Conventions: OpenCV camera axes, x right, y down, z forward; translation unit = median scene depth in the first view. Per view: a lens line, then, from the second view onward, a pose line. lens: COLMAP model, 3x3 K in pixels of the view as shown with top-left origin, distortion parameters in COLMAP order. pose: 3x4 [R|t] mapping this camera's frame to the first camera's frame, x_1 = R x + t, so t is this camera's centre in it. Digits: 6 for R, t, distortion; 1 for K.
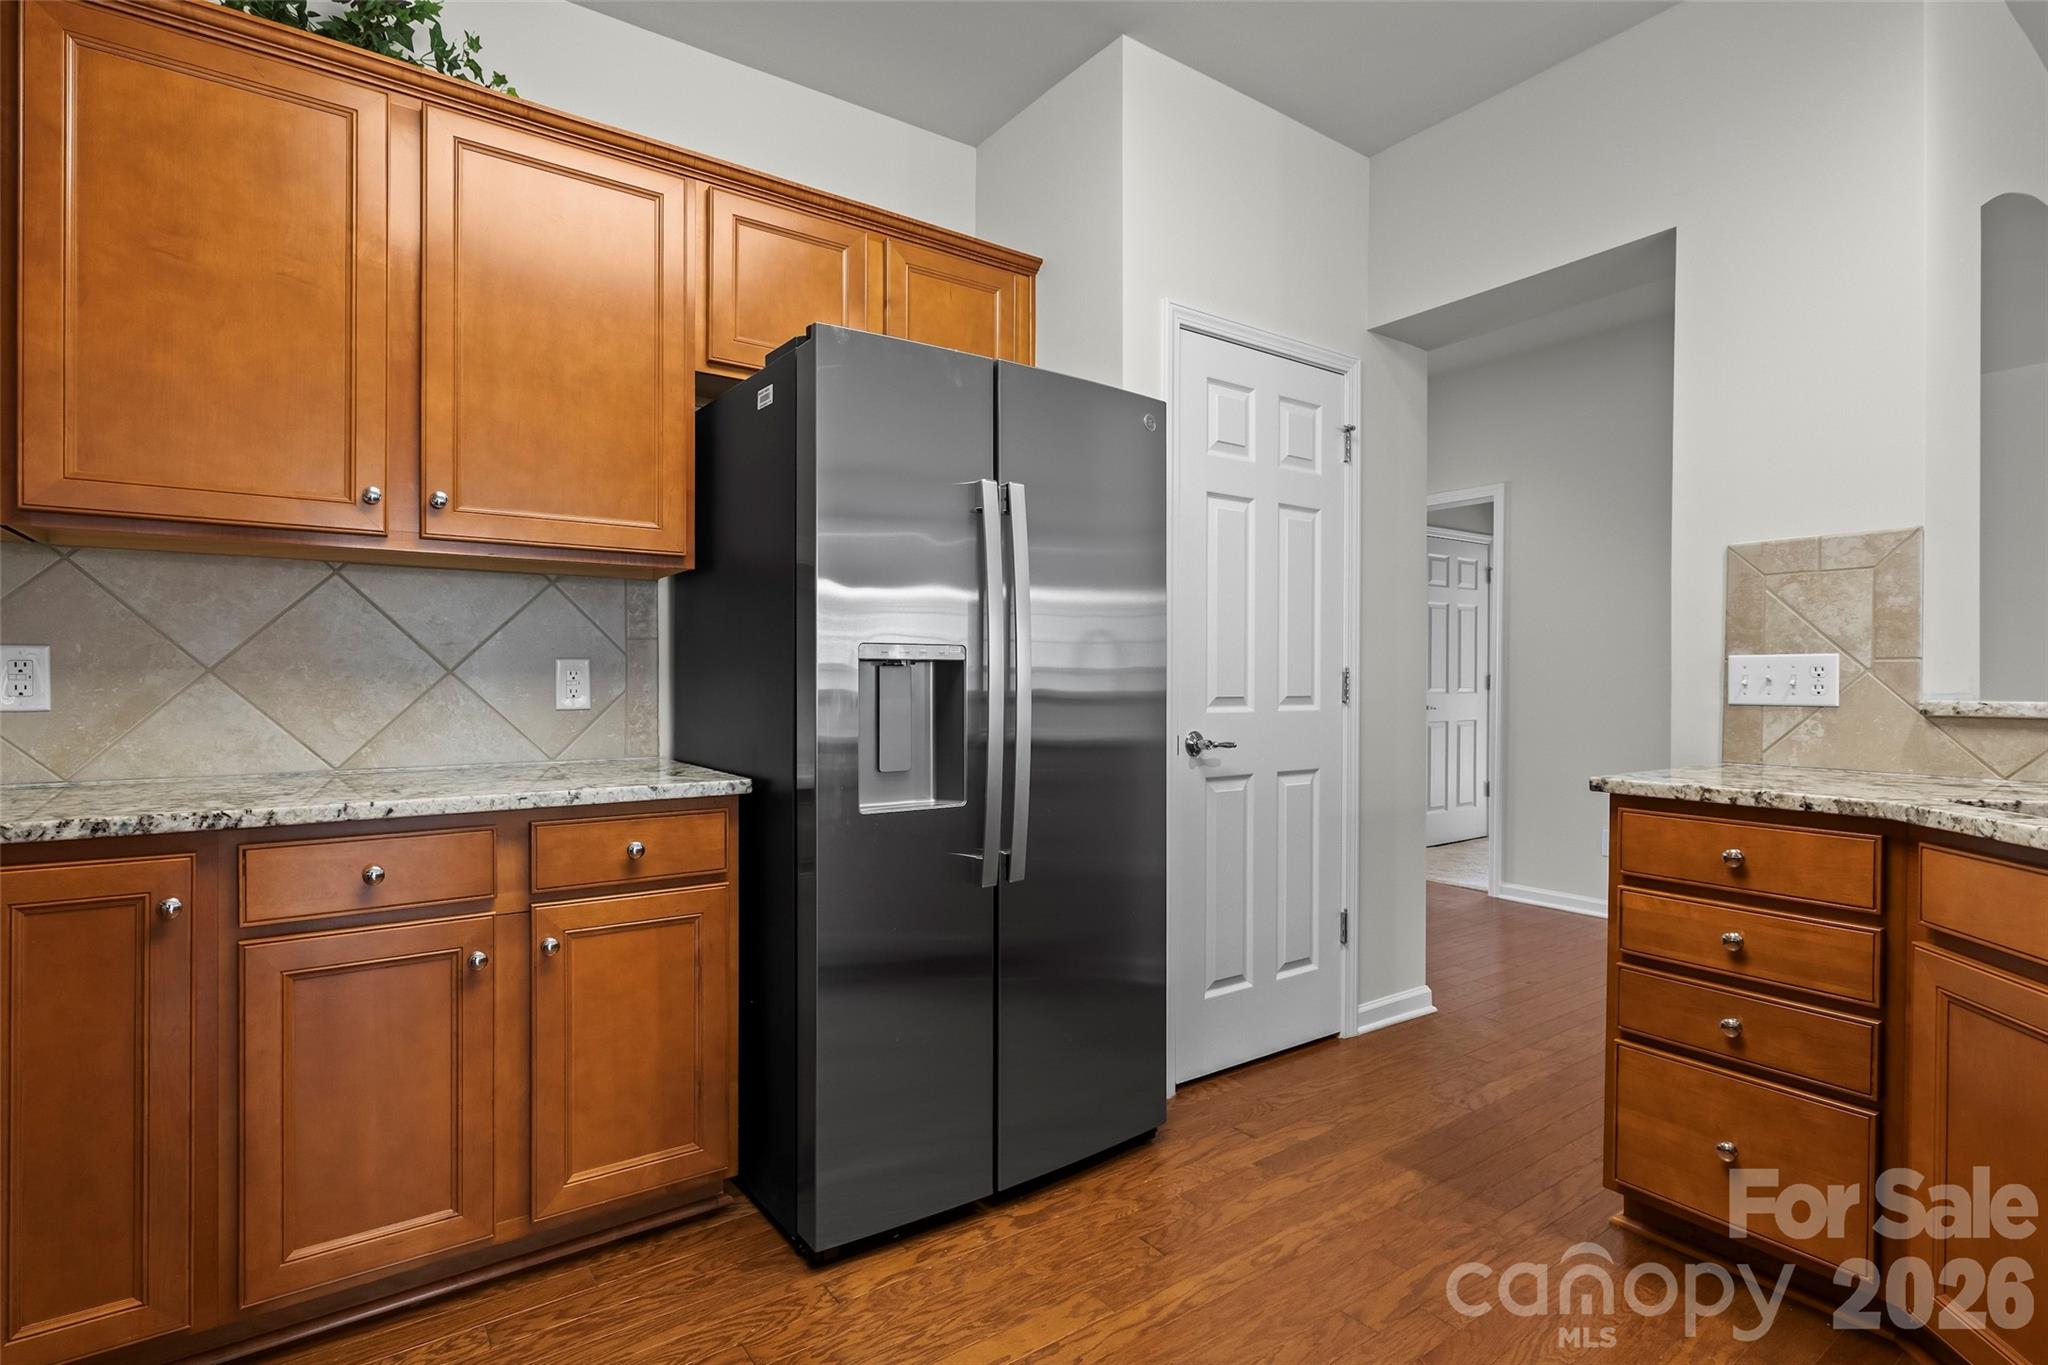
lens RADIAL K [[979.1, 0, 1014.5], [0, 979.1, 689.9], [0, 0, 1]] dist [-0.017630, 0.000898]
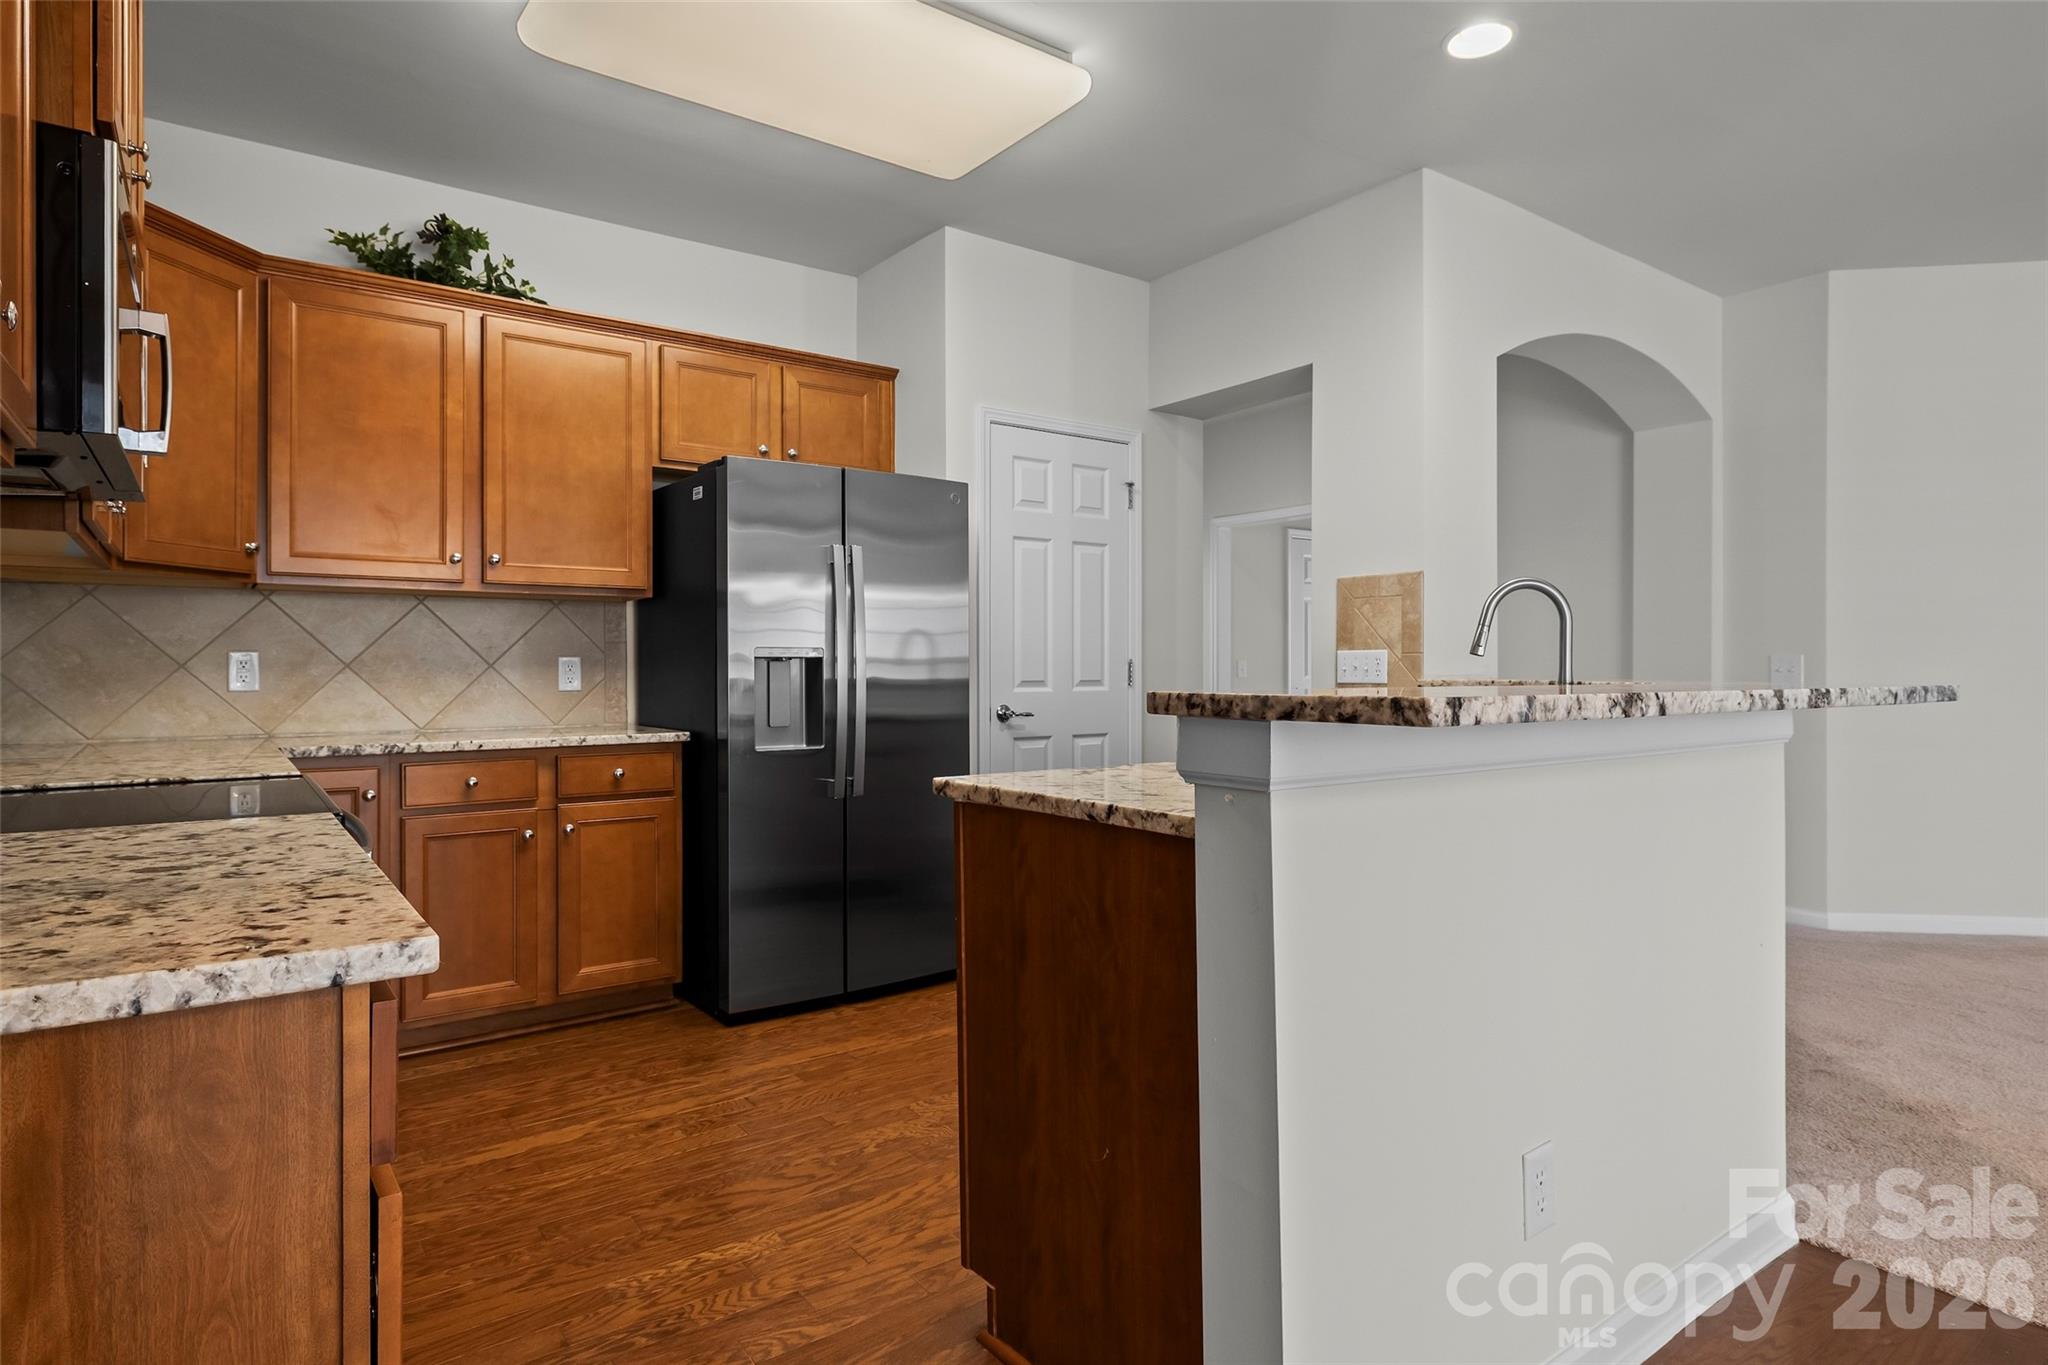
lens RADIAL K [[1109.5, 0, 1031.2], [0, 1109.5, 674.2], [0, 0, 1]] dist [-0.028993, -0.001043]
pose [[0.999636, -0.005272, 0.026456, 0.236727], [0.005433, 0.999967, -0.006000, 0.010024], [-0.026424, 0.006142, 0.999632, -0.806505]]
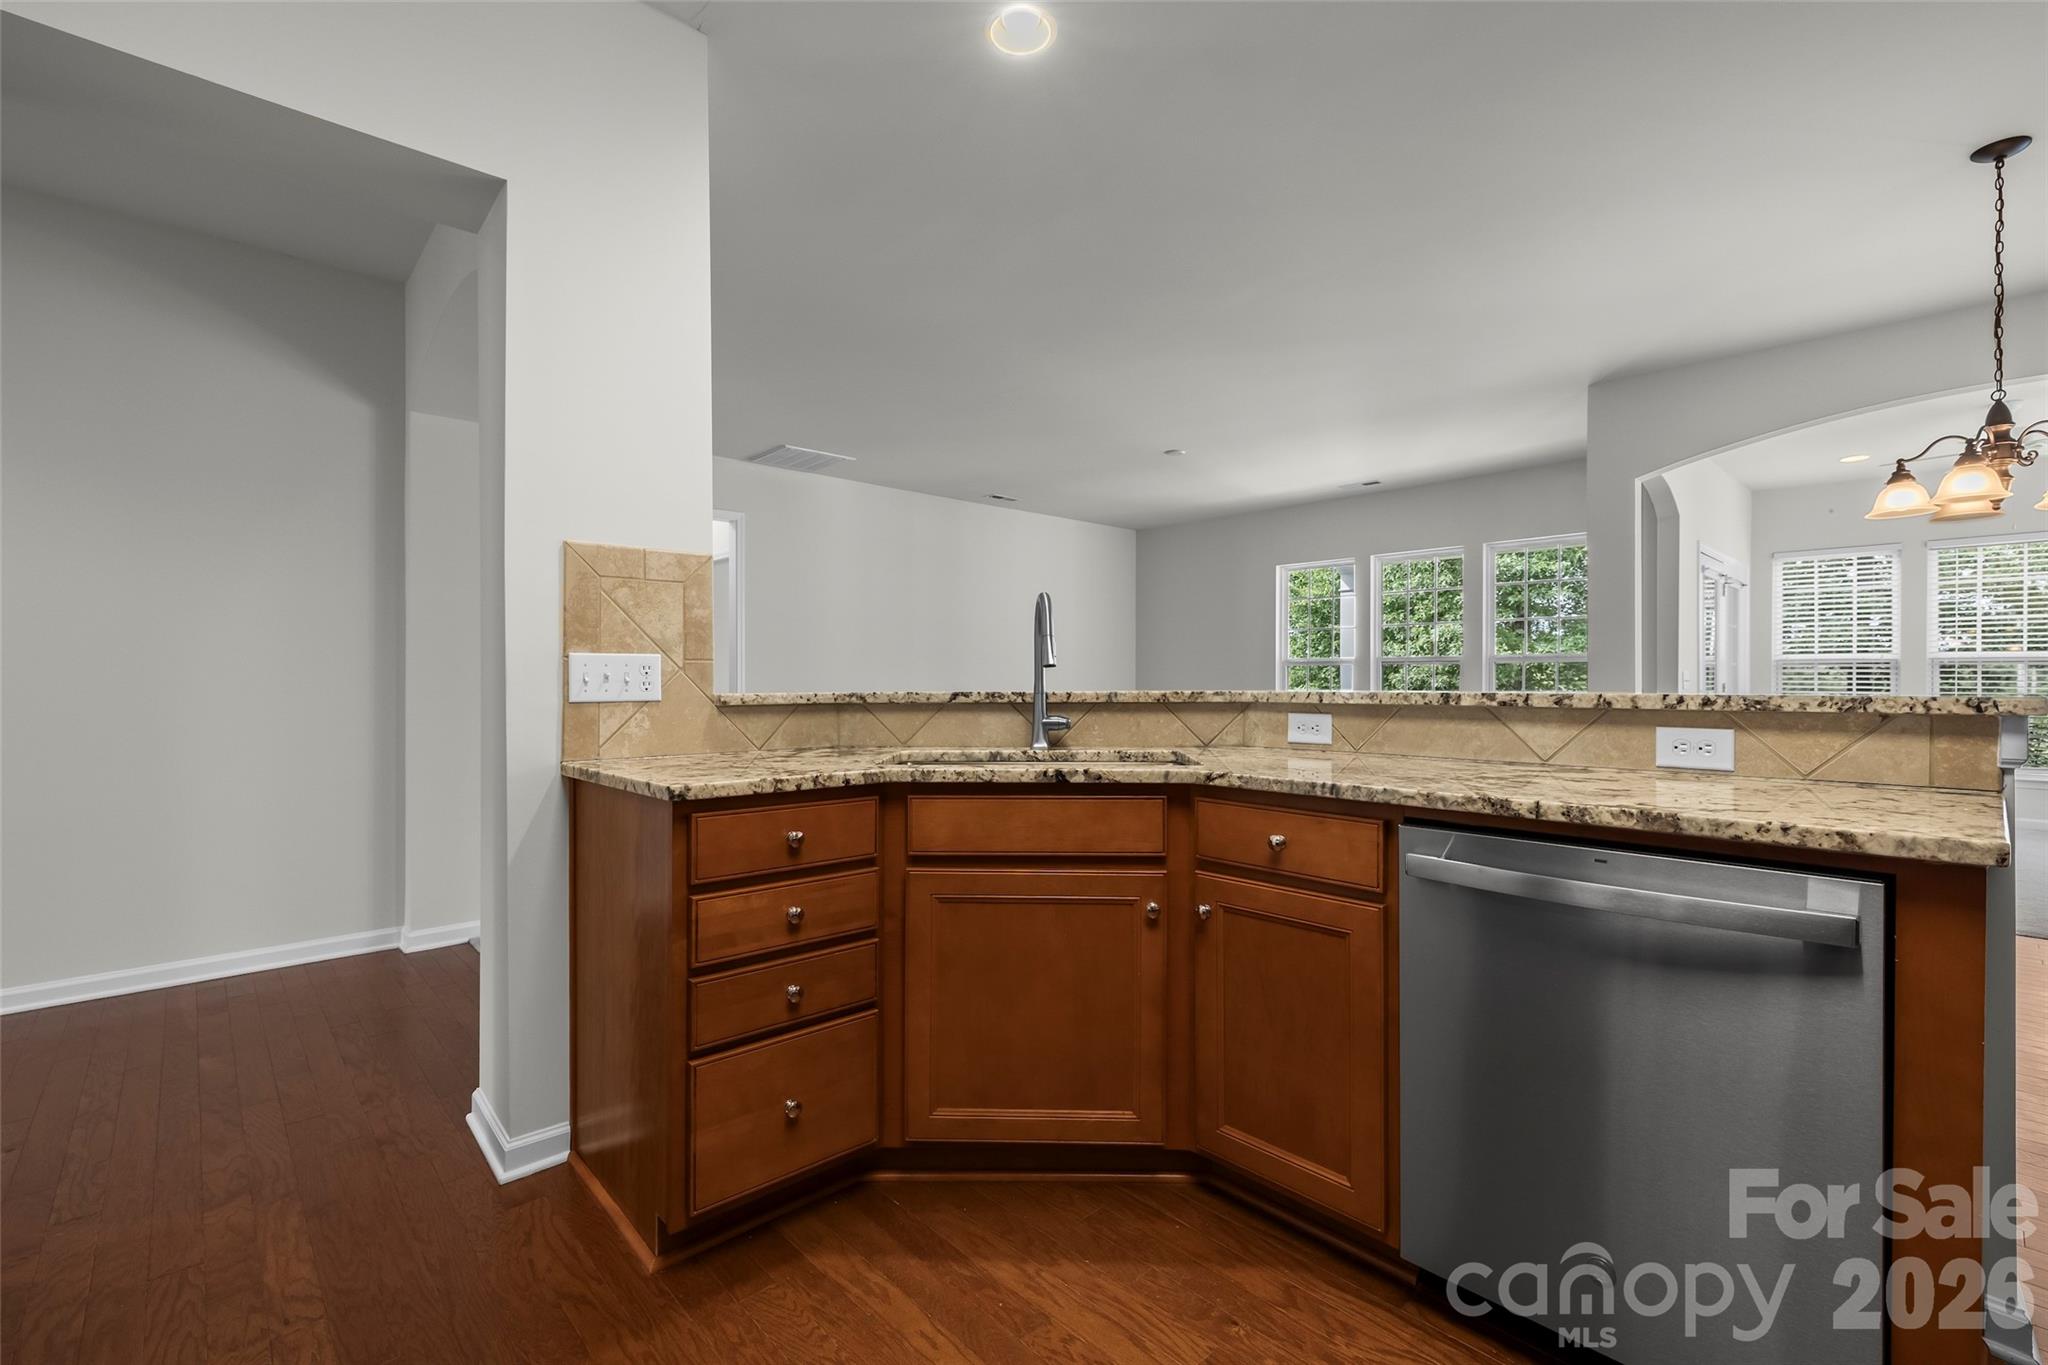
lens RADIAL K [[867.5, 0, 1021.2], [0, 867.5, 685.2], [0, 0, 1]] dist [0.000035, -0.000145]
pose [[-0.134392, -0.008090, 0.990895, -0.227310], [0.009660, 0.999908, 0.009474, -0.007054], [-0.990881, 0.010845, -0.134301, 0.743585]]
